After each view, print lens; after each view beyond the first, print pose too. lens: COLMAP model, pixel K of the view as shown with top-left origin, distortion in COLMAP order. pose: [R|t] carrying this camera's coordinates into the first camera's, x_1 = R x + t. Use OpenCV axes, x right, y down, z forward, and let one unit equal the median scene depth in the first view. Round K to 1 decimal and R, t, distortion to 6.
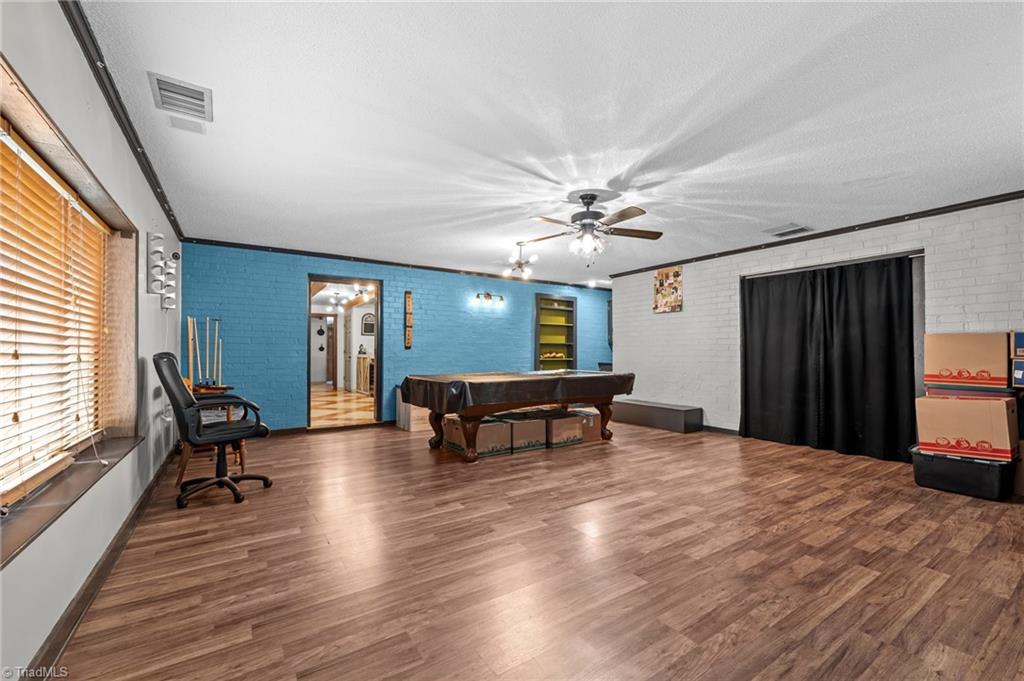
lens RADIAL K [[421.0, 0, 512.0], [0, 421.0, 340.5], [0, 0, 1]] dist [-0.002354, -0.001143]
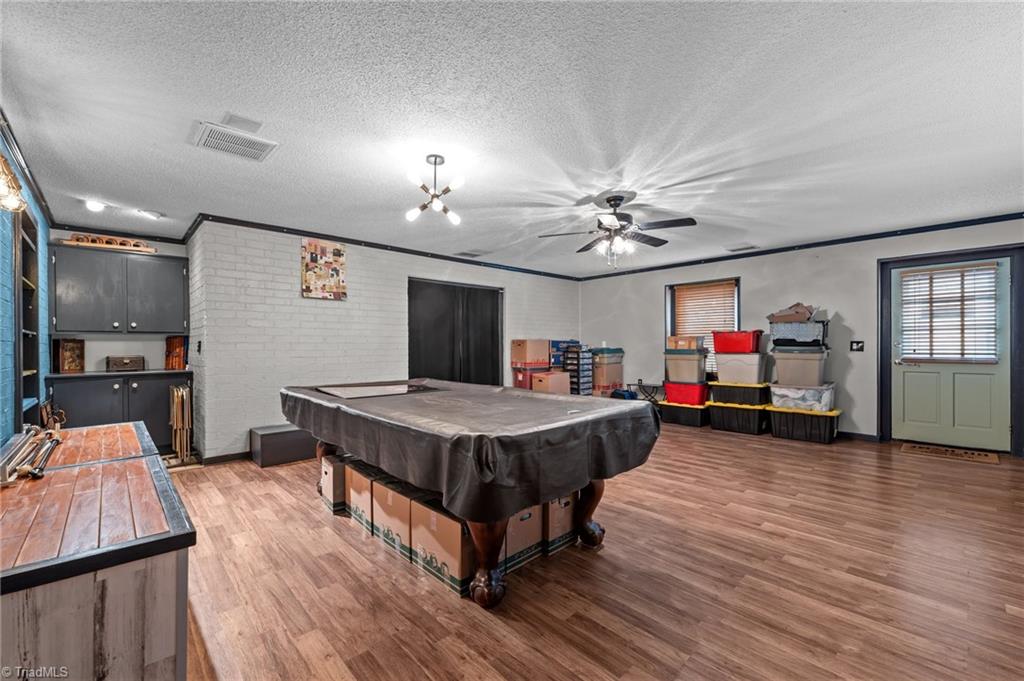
lens RADIAL K [[421.0, 0, 512.0], [0, 421.0, 340.5], [0, 0, 1]] dist [-0.002354, -0.001143]
pose [[-0.161009, 0.013352, 0.986863, -0.782352], [-0.025694, 0.999513, -0.017715, 0.022430], [-0.986618, -0.028209, -0.160588, 1.422371]]
